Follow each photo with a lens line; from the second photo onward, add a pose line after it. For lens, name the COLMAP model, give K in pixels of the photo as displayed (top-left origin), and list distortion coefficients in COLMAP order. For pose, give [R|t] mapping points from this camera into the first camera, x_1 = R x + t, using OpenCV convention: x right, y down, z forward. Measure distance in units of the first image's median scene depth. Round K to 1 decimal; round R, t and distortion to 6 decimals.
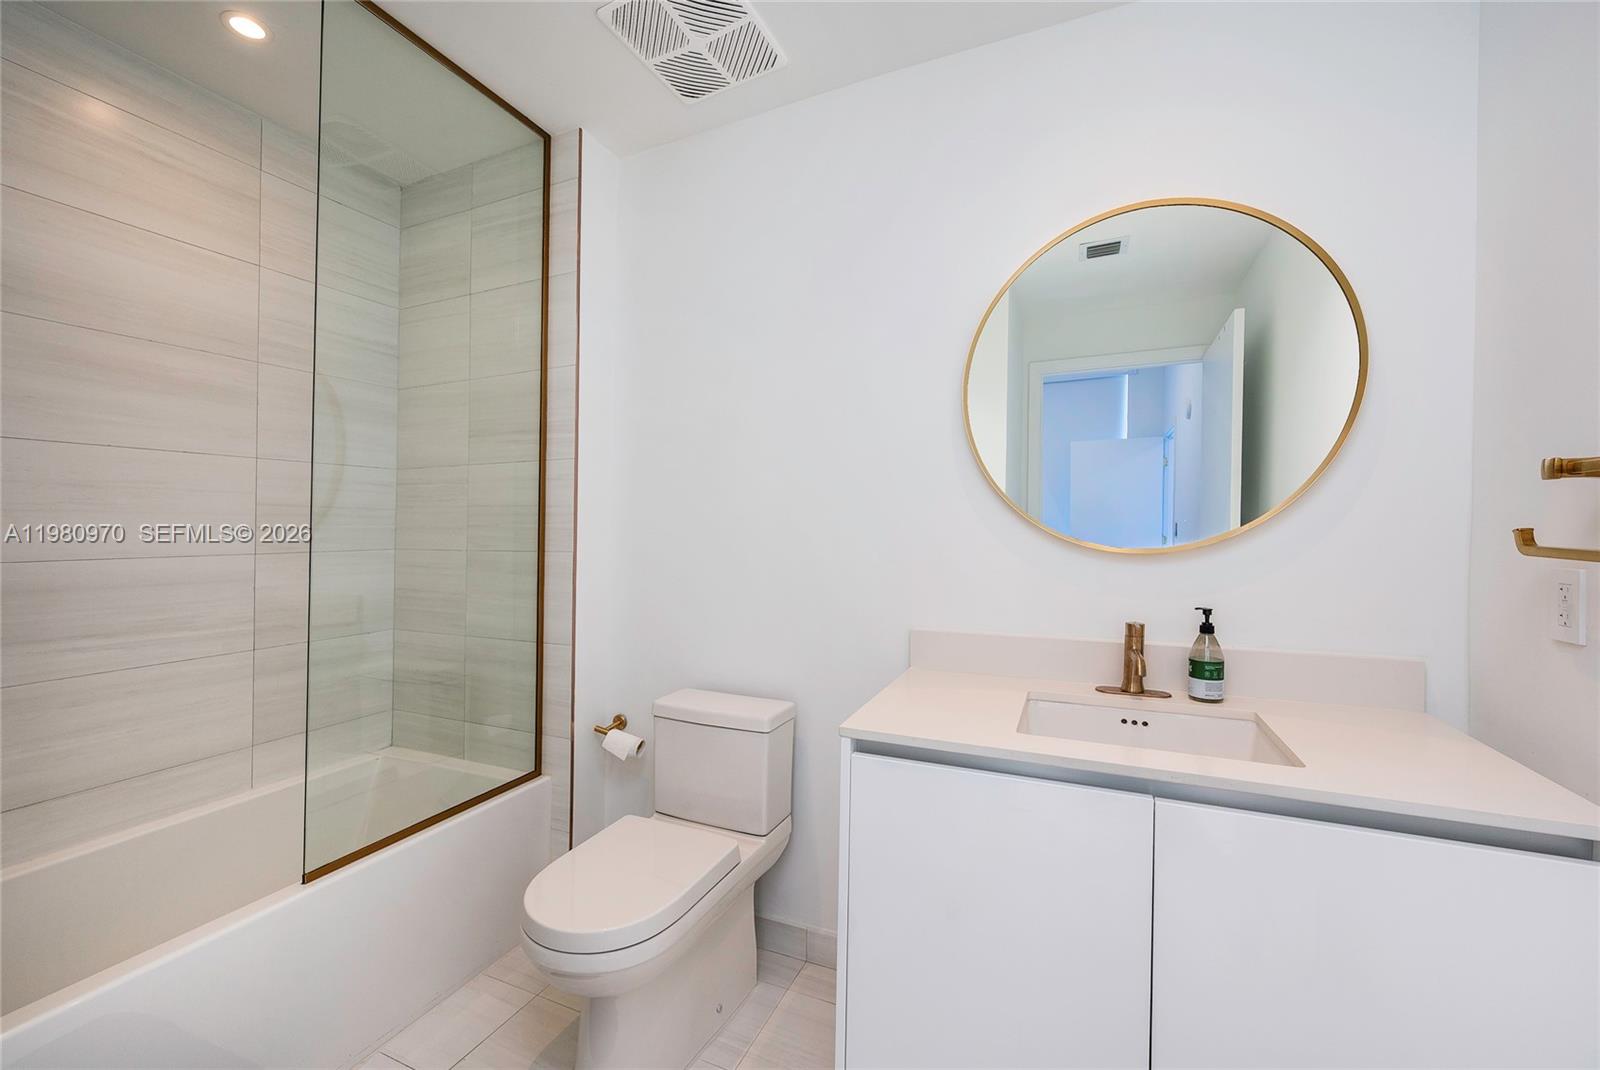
lens RADIAL K [[642.3, 0, 800.7], [0, 642.3, 529.0], [0, 0, 1]] dist [0.011700, -0.000369]
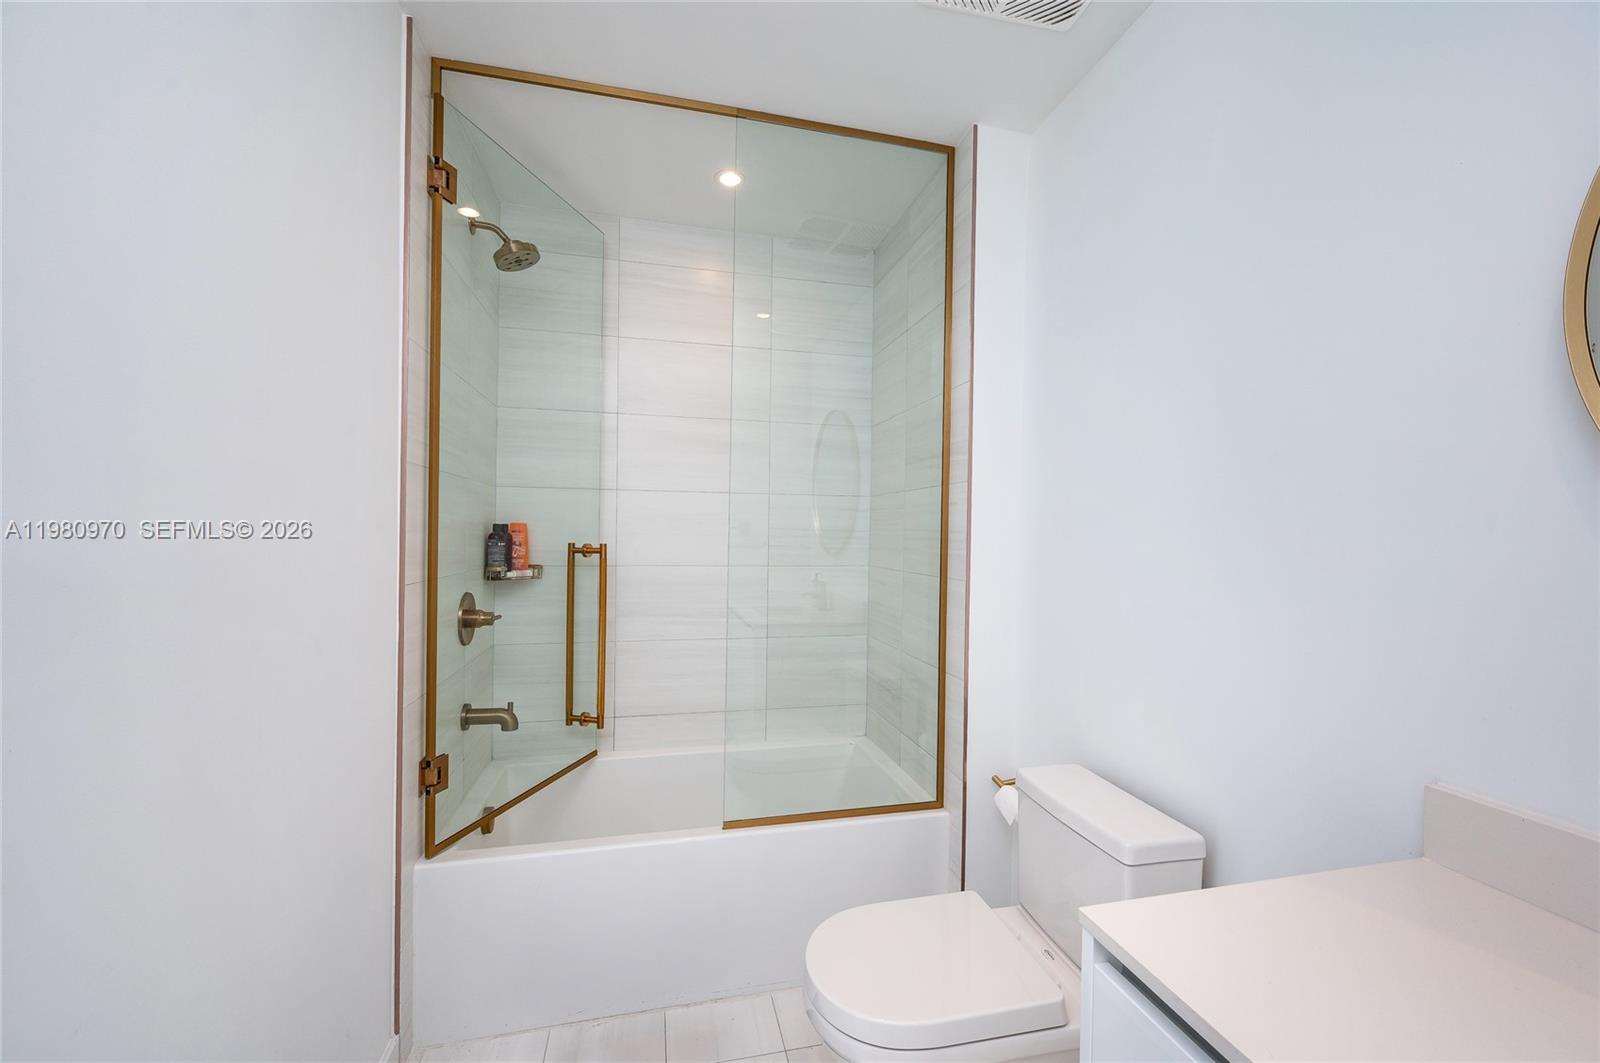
lens RADIAL K [[638.3, 0, 805.8], [0, 638.3, 532.3], [0, 0, 1]] dist [0.013722, -0.002121]
pose [[0.615006, 0.012976, -0.788416, 0.229328], [-0.019017, 0.999818, 0.001622, -0.032245], [0.788293, 0.013996, 0.615141, 0.238483]]
